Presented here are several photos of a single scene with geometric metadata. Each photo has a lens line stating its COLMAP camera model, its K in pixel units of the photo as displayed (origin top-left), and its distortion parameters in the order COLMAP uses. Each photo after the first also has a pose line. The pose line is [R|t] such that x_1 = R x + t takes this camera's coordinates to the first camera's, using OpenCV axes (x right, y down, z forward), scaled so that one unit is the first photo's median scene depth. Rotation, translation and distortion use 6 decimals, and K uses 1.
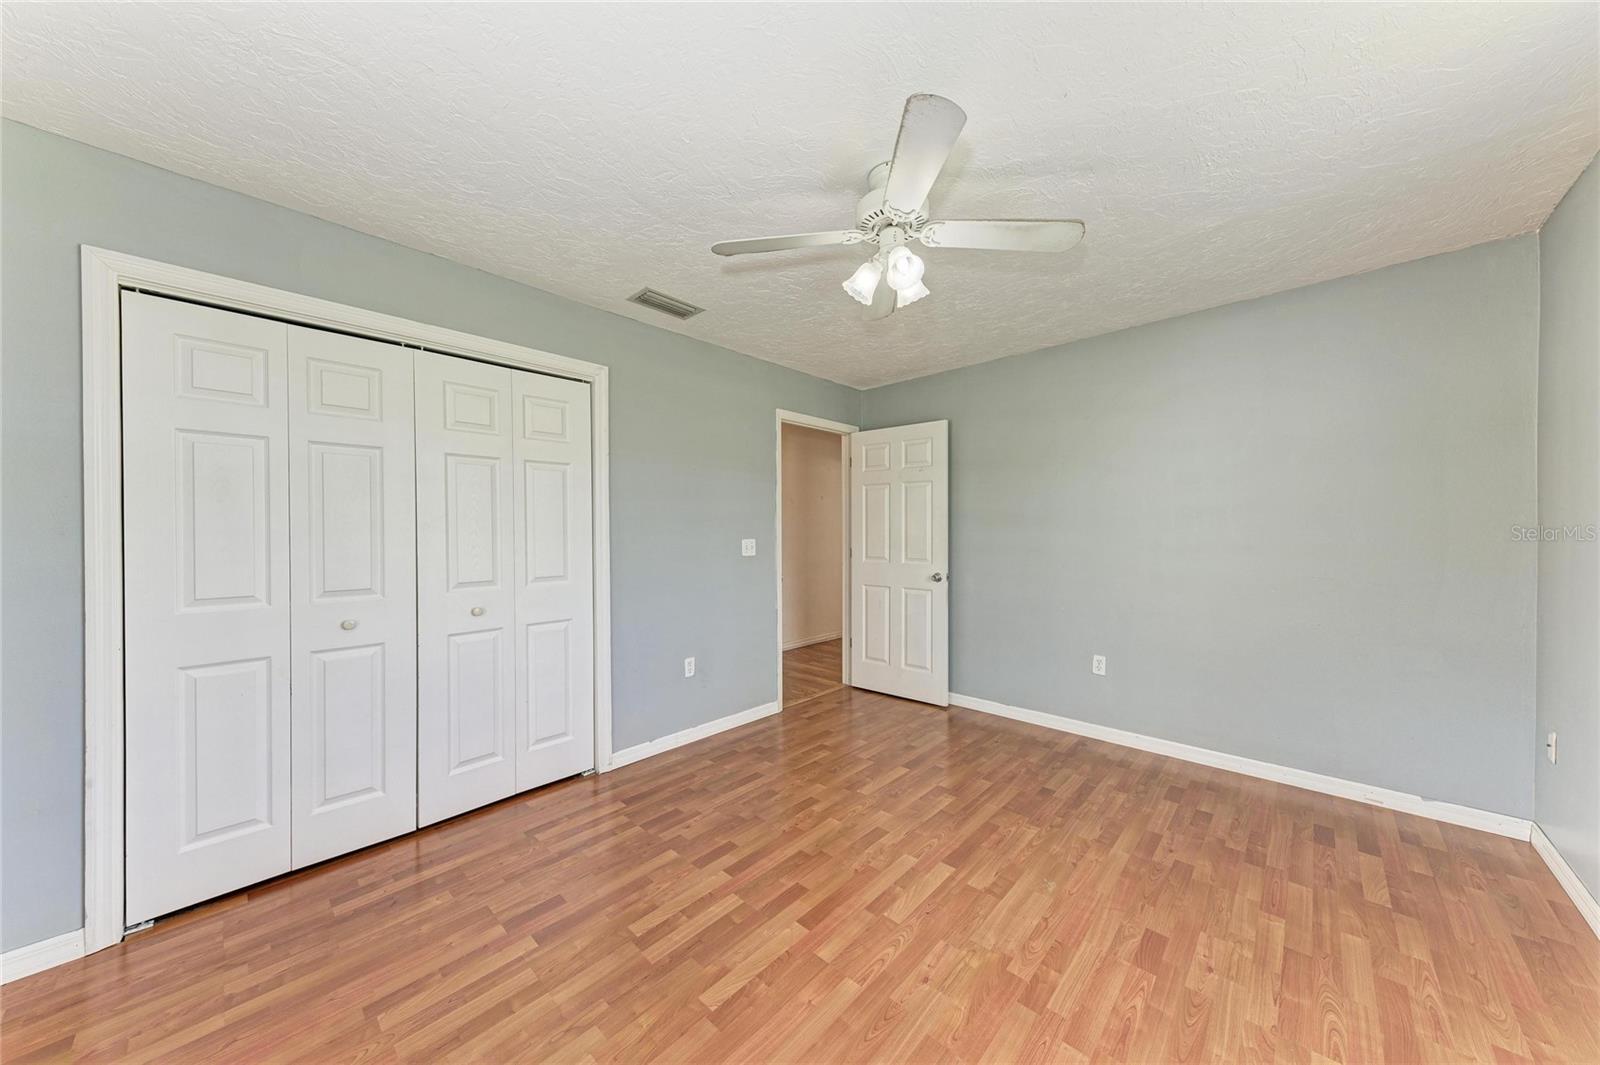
lens RADIAL K [[547.0, 0, 800.0], [0, 547.0, 532.5], [0, 0, 1]] dist [0.022469, -0.008615]
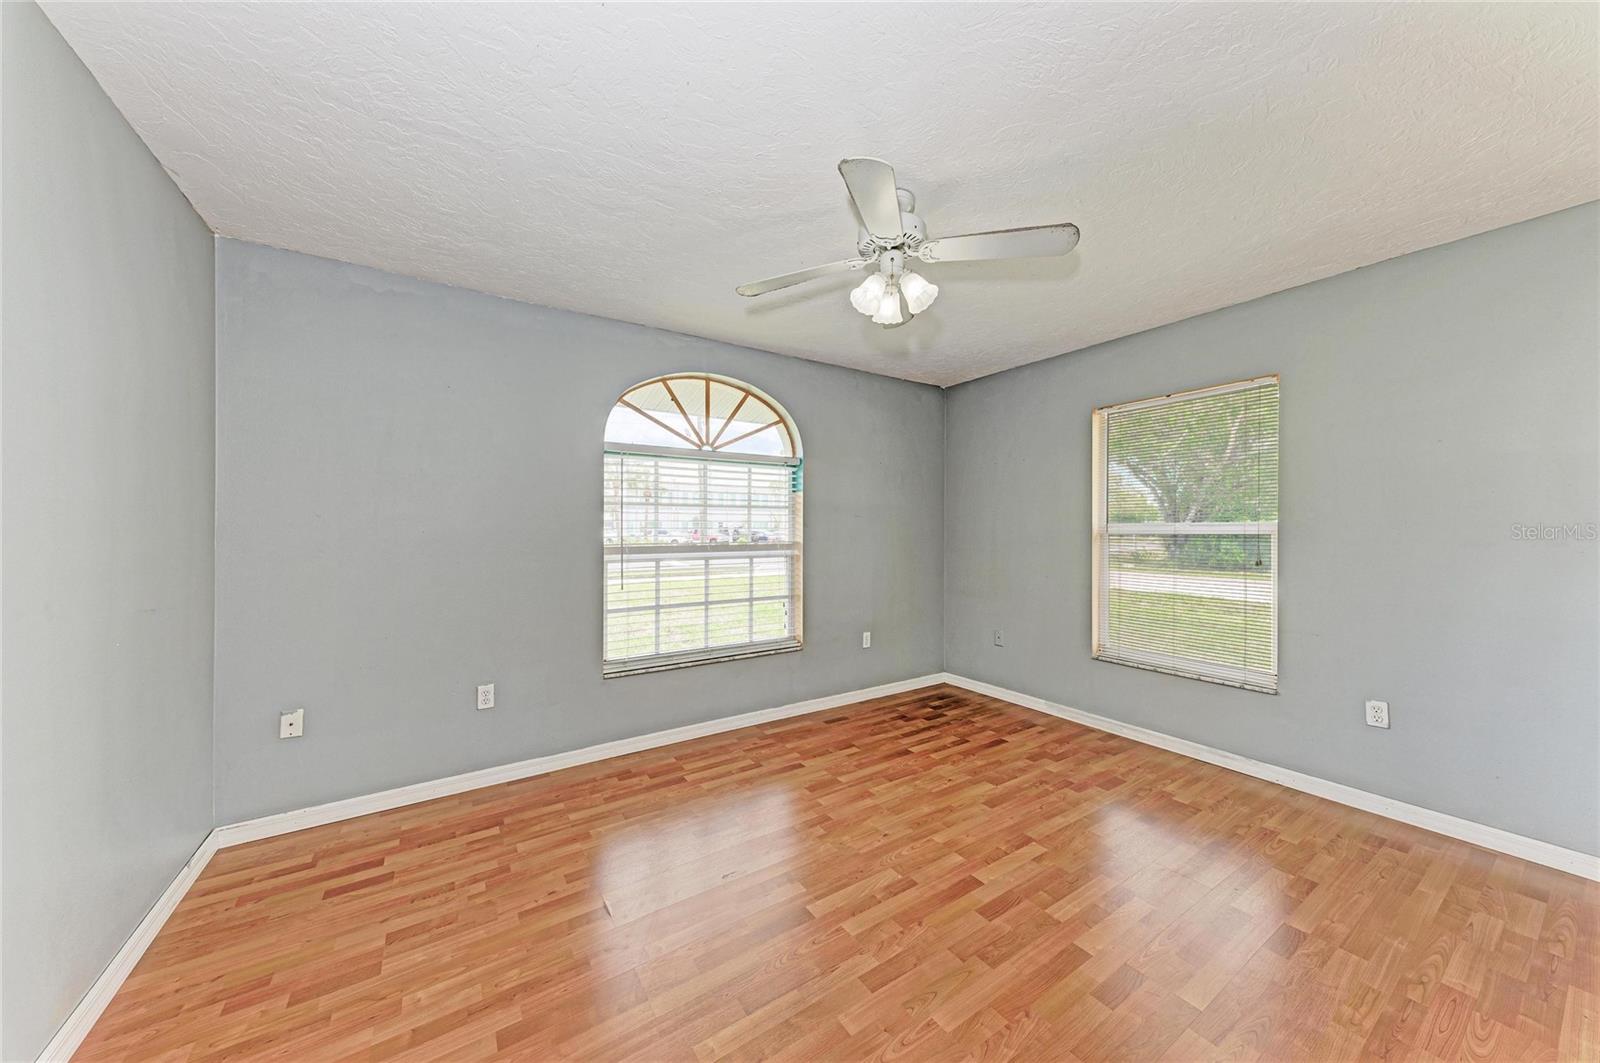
lens RADIAL K [[542.5, 0, 805.7], [0, 542.5, 532.3], [0, 0, 1]] dist [0.013371, -0.000329]
pose [[-0.975325, 0.008473, 0.220612, 0.080930], [0.009719, 0.999942, 0.004561, 0.000472], [-0.220561, 0.006592, -0.975351, 1.826178]]
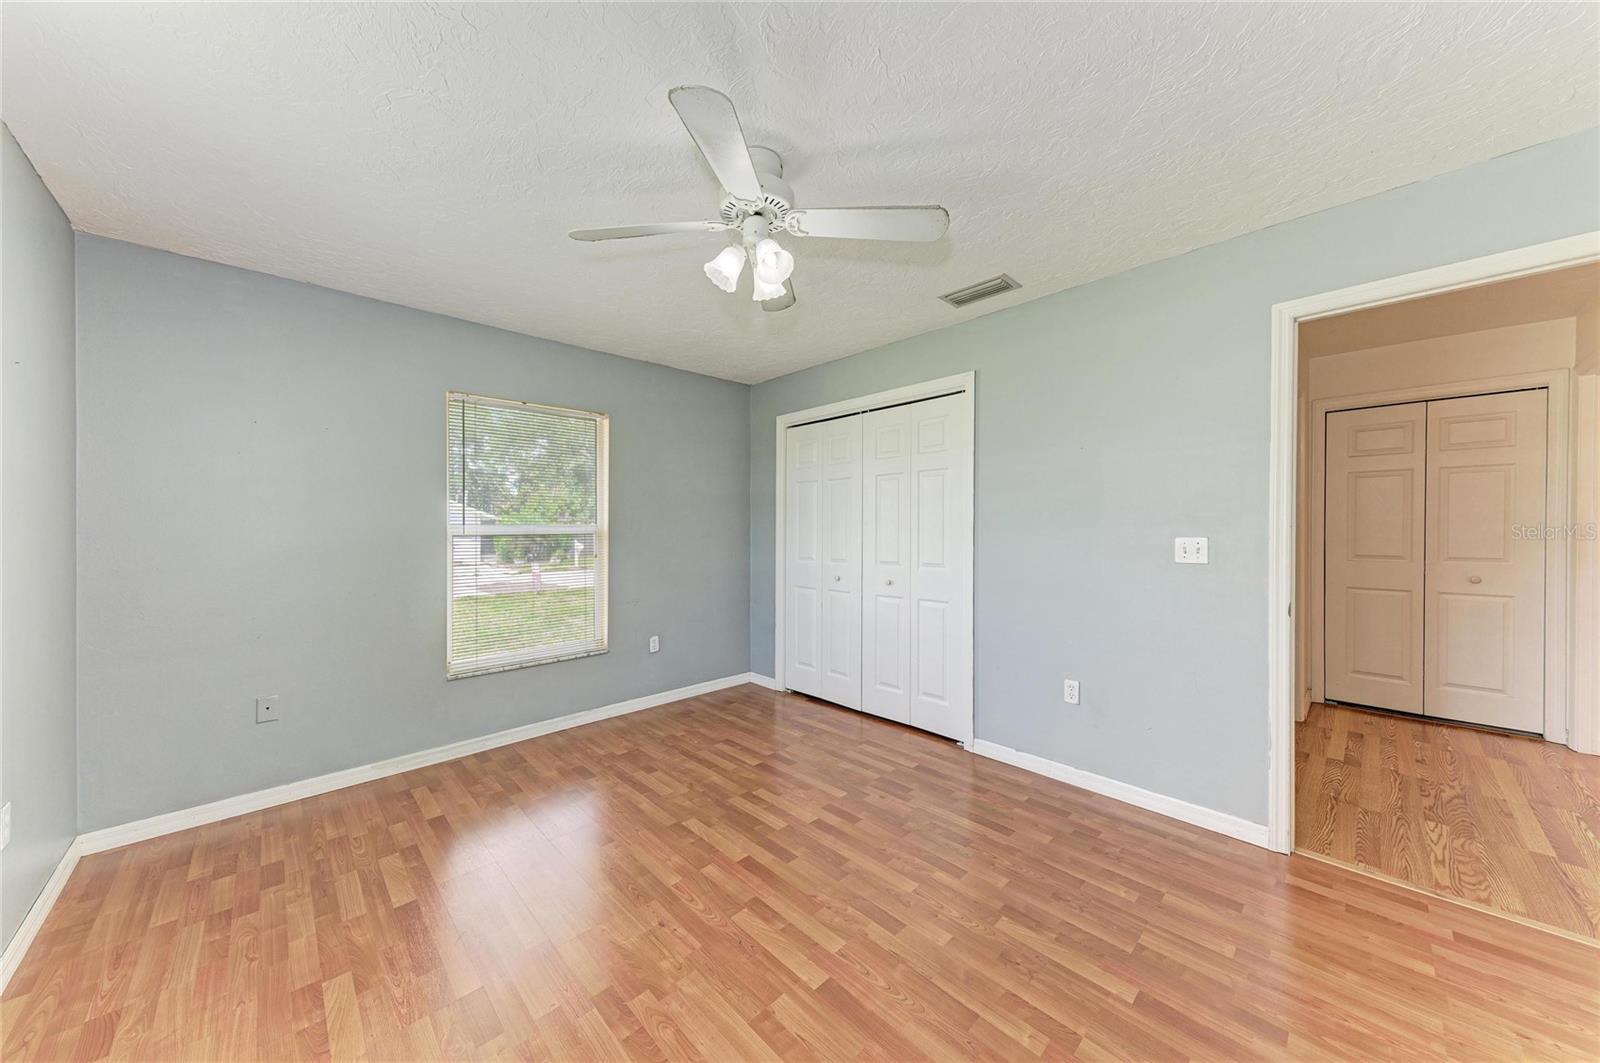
lens RADIAL K [[534.1, 0, 788.8], [0, 534.1, 538.6], [0, 0, 1]] dist [0.010338, -0.000187]
pose [[-0.060569, 0.027482, -0.997786, 0.966428], [0.006235, 0.999612, 0.027154, -0.010311], [0.998145, -0.004576, -0.060717, 0.995251]]
